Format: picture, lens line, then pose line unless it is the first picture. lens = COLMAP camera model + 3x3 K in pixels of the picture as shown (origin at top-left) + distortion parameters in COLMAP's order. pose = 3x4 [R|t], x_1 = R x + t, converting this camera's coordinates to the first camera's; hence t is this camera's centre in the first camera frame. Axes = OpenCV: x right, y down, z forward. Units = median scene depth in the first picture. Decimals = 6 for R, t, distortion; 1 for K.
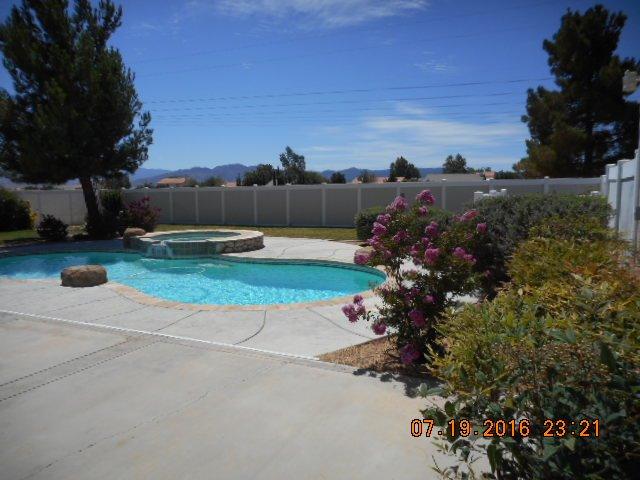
lens RADIAL K [[474.7, 0, 321.1], [0, 474.7, 255.8], [0, 0, 1]] dist [-0.020686, -0.001332]
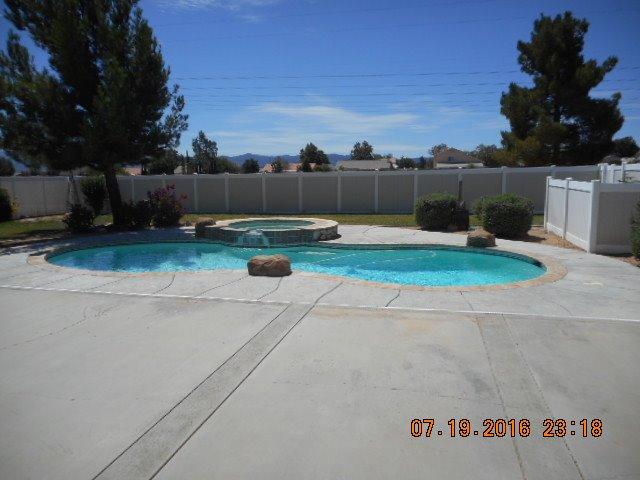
lens RADIAL K [[478.3, 0, 321.5], [0, 478.3, 238.9], [0, 0, 1]] dist [0.001202, 0.000916]
pose [[0.979292, -0.027704, 0.200550, -0.231619], [0.029175, 0.999565, -0.004386, -0.002532], [-0.200341, 0.010147, 0.979674, -0.003054]]
